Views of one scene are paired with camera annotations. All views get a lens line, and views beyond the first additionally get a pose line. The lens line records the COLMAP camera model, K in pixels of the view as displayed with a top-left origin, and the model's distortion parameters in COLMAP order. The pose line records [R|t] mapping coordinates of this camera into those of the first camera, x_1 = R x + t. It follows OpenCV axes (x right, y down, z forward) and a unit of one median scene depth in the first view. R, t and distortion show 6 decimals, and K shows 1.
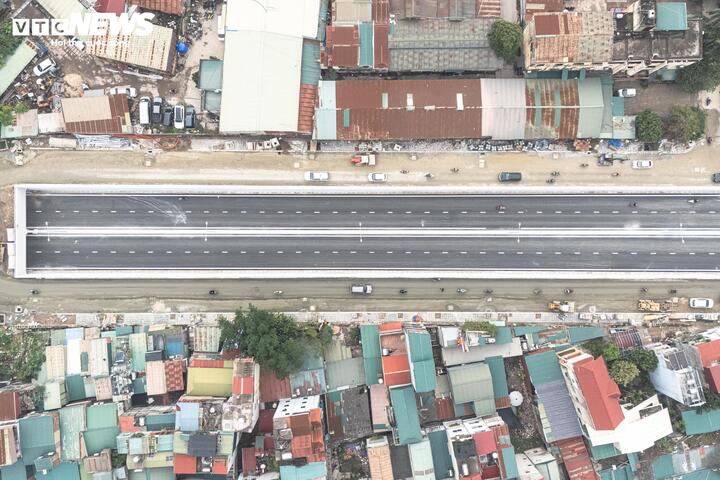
lens RADIAL K [[644.2, 0, 360.0], [0, 644.2, 240.0], [0, 0, 1]] dist [0.114224, -0.155886]
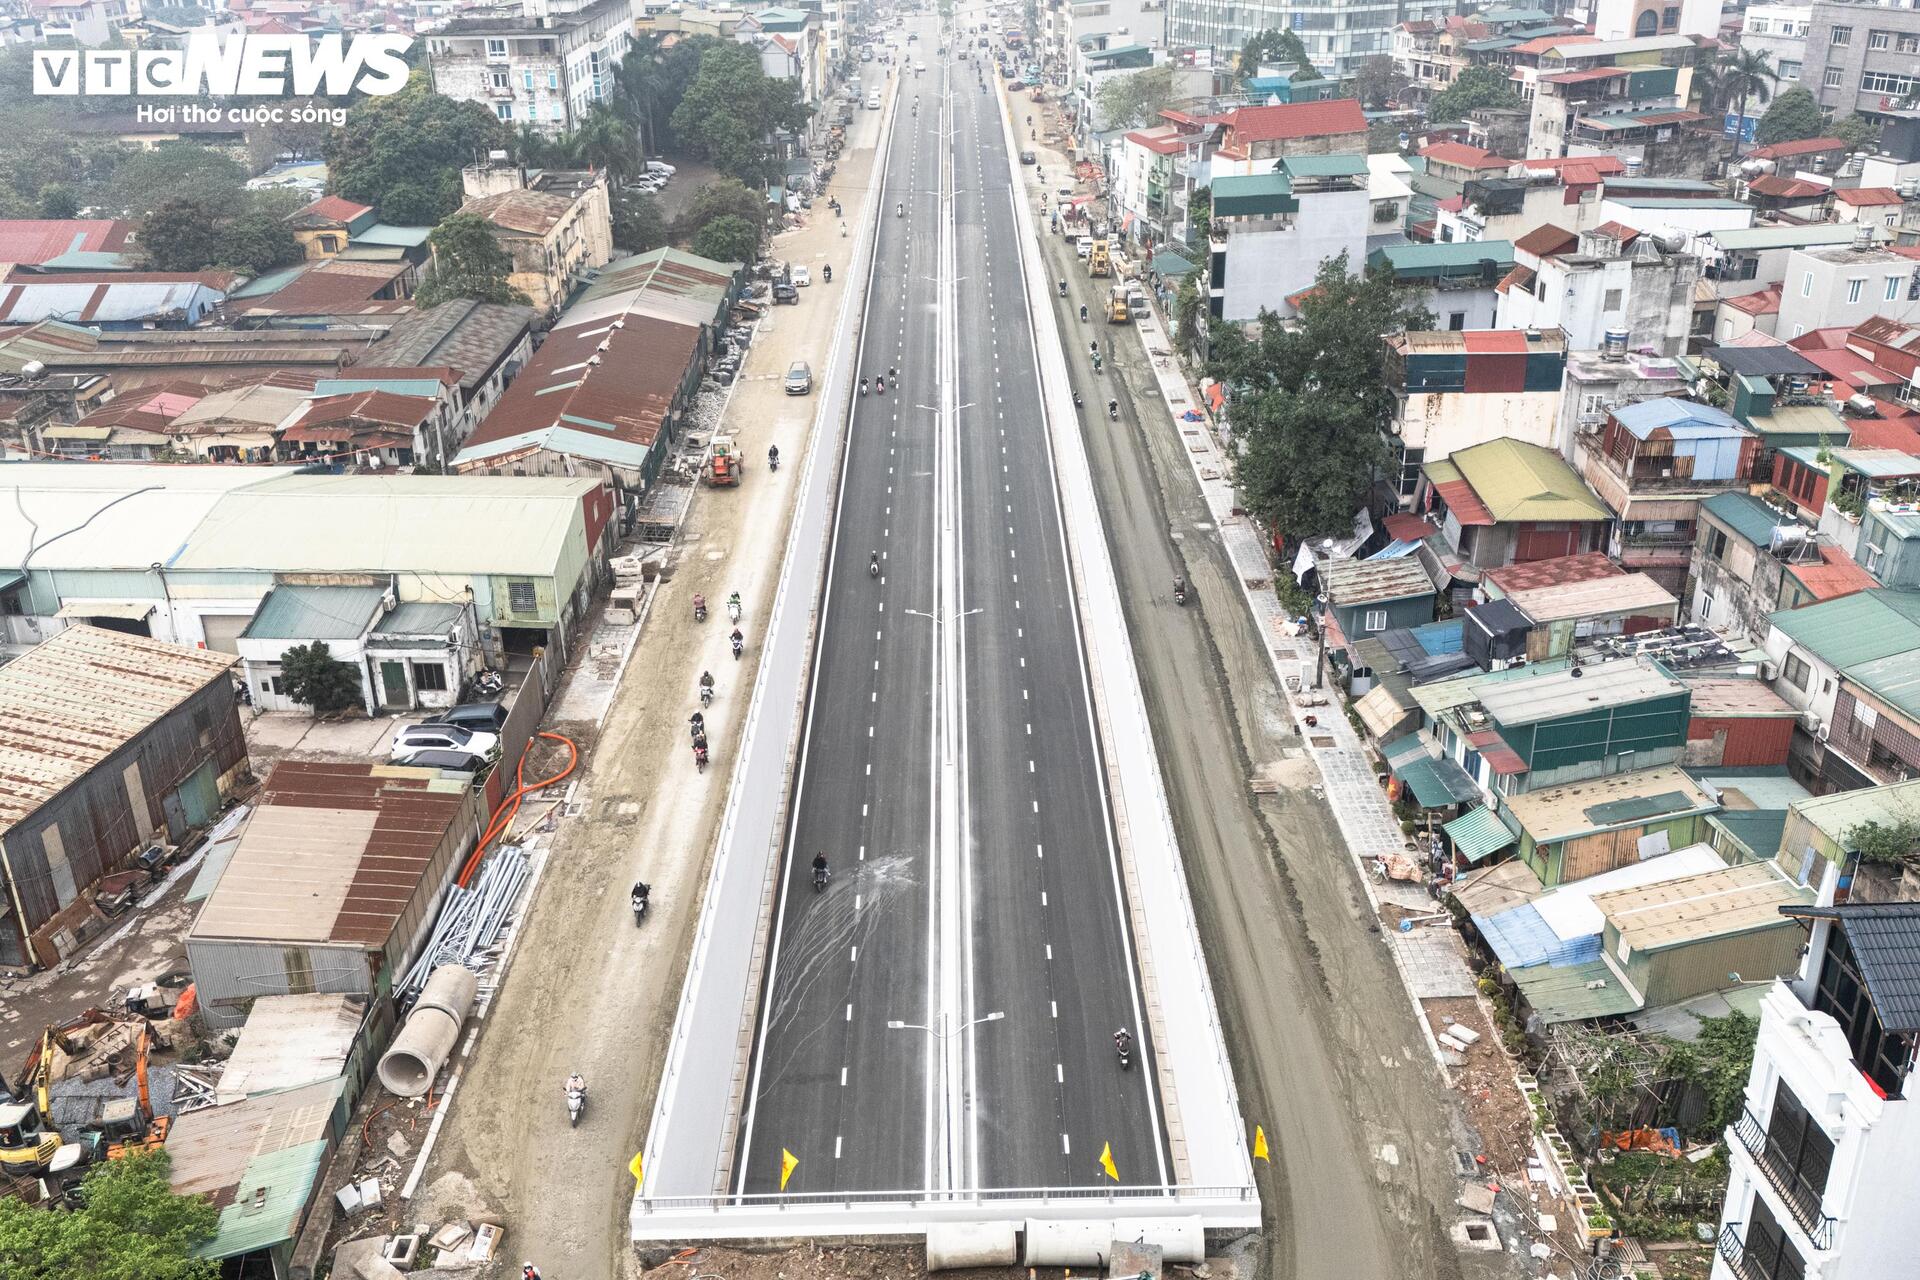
lens RADIAL K [[1718.0, 0, 960.0], [0, 1718.0, 640.0], [0, 0, 1]] dist [0.114224, -0.155886]
pose [[-0.009449, -0.433353, 0.901175, -0.806854], [0.999364, -0.035071, -0.006387, -0.002865], [0.034373, 0.900541, 0.433409, 0.701729]]
